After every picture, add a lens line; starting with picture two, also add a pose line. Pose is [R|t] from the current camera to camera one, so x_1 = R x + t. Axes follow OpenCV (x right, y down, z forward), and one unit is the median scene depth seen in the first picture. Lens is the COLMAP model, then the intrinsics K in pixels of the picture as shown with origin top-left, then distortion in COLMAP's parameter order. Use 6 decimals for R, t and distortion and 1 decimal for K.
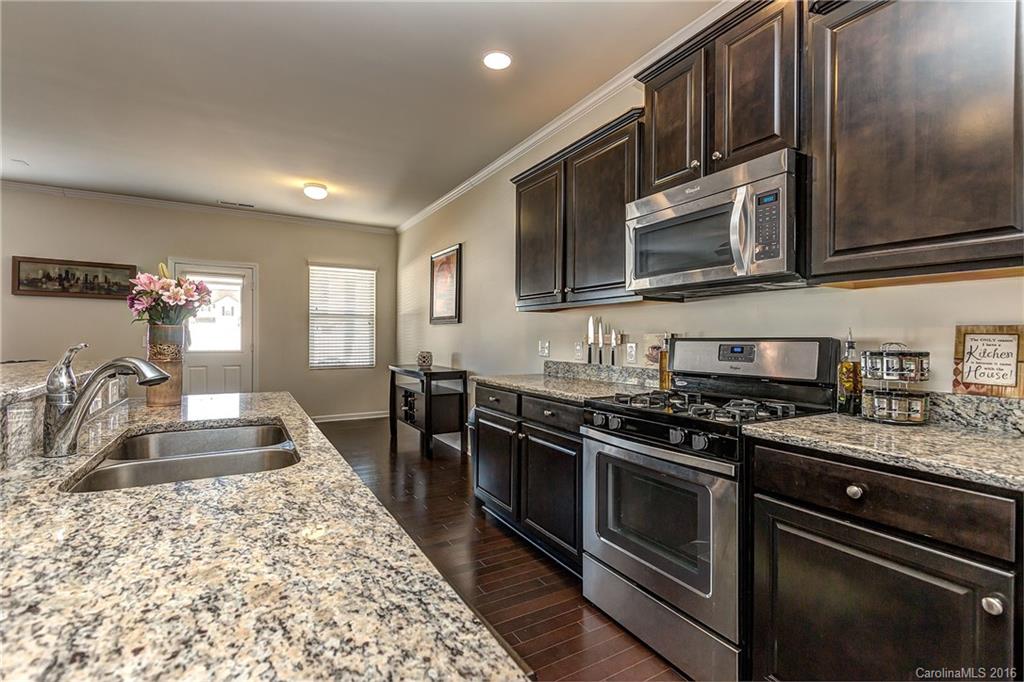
lens RADIAL K [[473.9, 0, 512.0], [0, 473.9, 341.0], [0, 0, 1]] dist [0.001600, 0.000172]
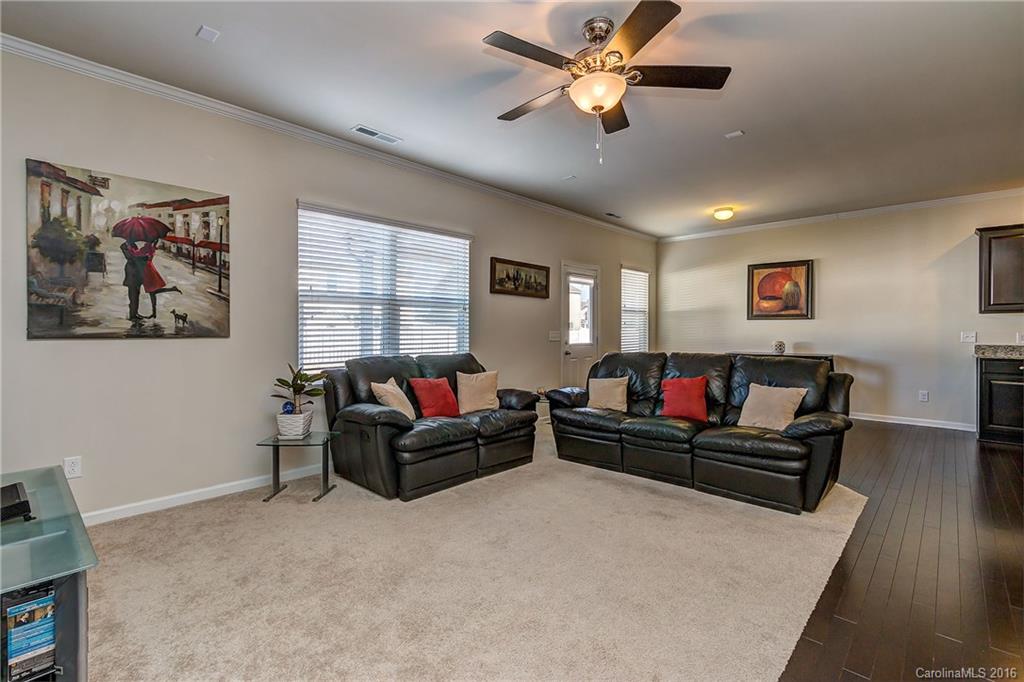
lens RADIAL K [[473.9, 0, 512.0], [0, 473.9, 341.0], [0, 0, 1]] dist [0.001600, 0.000172]
pose [[0.956223, -0.016426, 0.292178, -1.247580], [0.012066, 0.999787, 0.016719, -0.006959], [-0.292390, -0.012461, 0.956218, -0.033179]]
